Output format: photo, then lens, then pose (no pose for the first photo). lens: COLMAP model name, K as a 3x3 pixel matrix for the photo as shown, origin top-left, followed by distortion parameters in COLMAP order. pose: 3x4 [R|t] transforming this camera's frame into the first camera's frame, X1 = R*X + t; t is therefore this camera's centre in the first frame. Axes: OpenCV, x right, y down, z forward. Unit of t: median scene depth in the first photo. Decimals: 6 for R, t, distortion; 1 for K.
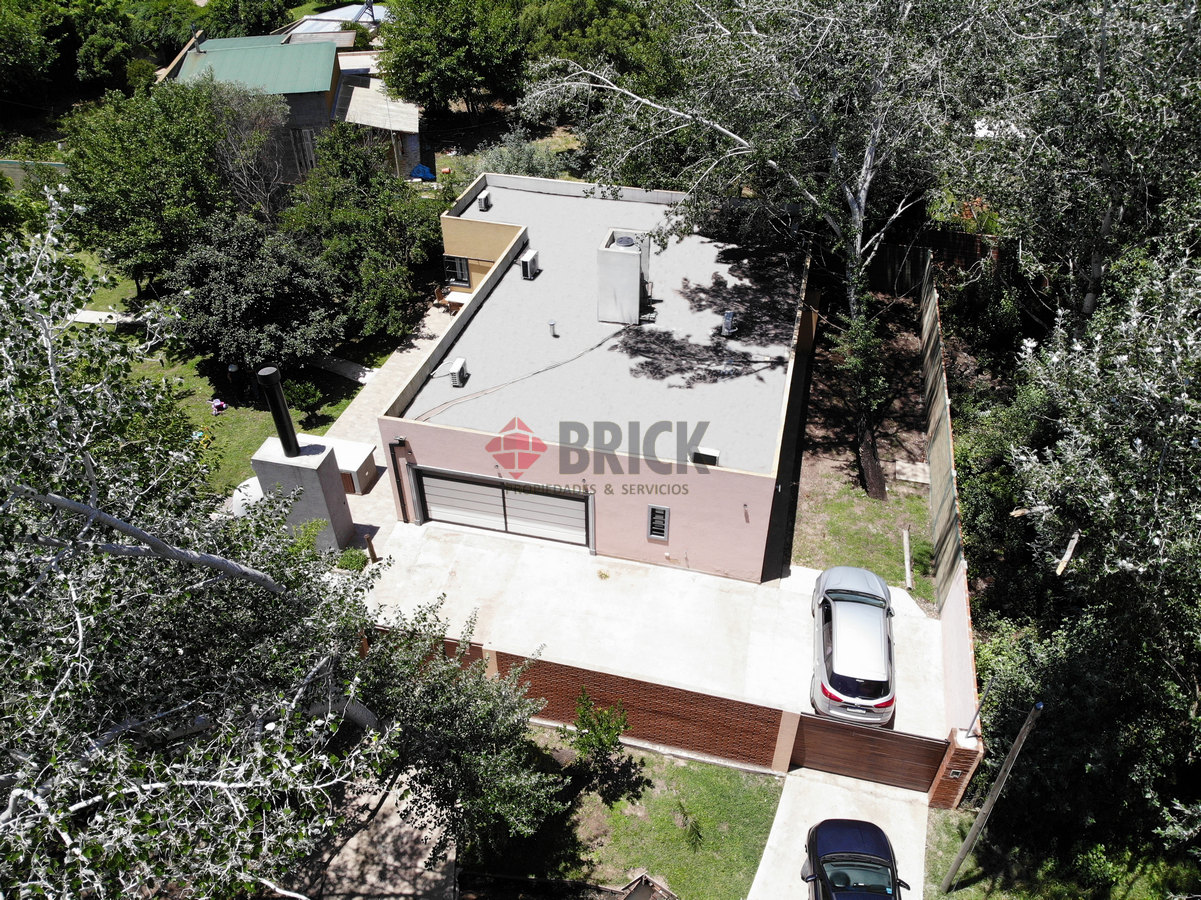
lens RADIAL K [[881.6, 0, 596.4], [0, 881.6, 449.2], [0, 0, 1]] dist [-0.043926, -0.019171]
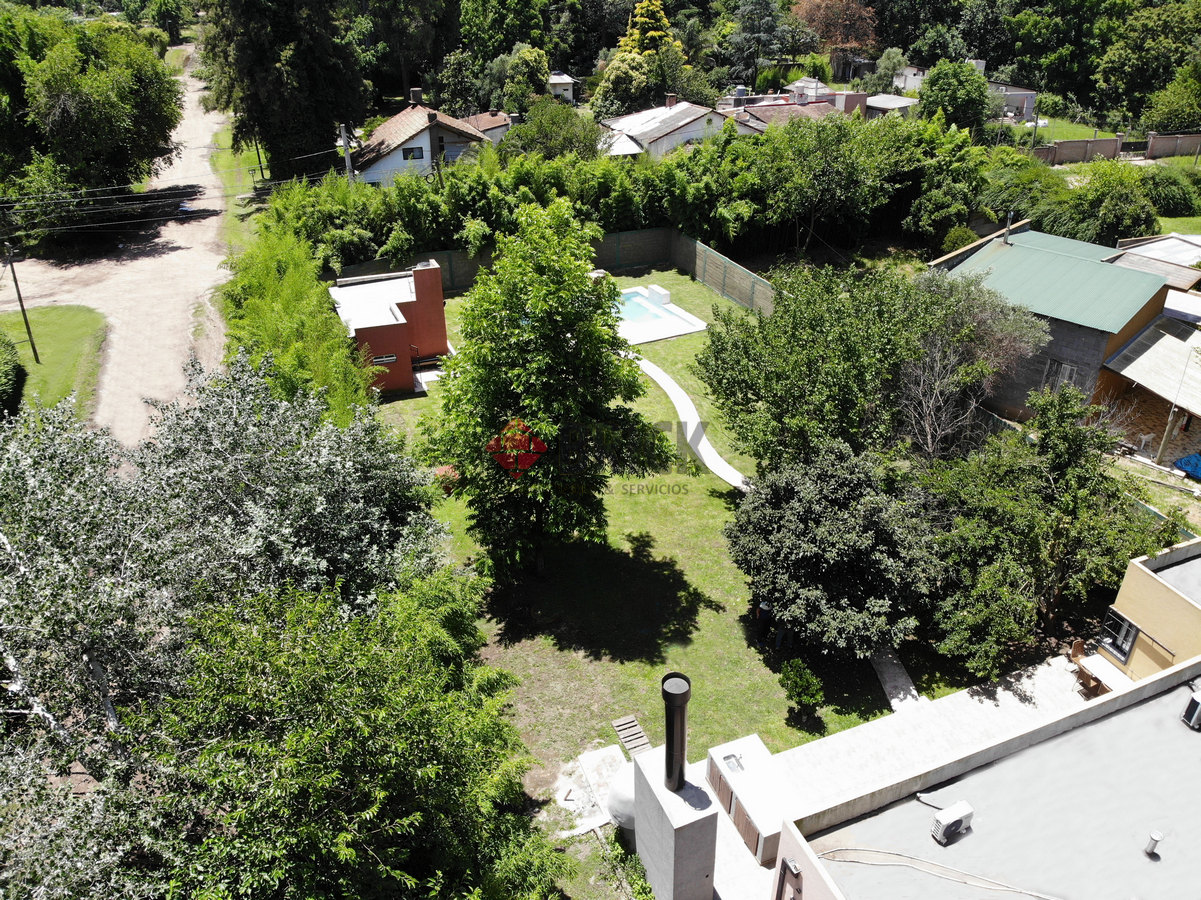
lens RADIAL K [[881.6, 0, 609.1], [0, 881.6, 450.7], [0, 0, 1]] dist [-0.043926, -0.019171]
pose [[0.590261, 0.408676, -0.696115, 0.020512], [-0.510306, 0.857100, 0.070481, -0.179314], [0.625444, 0.313629, 0.714463, 0.225866]]
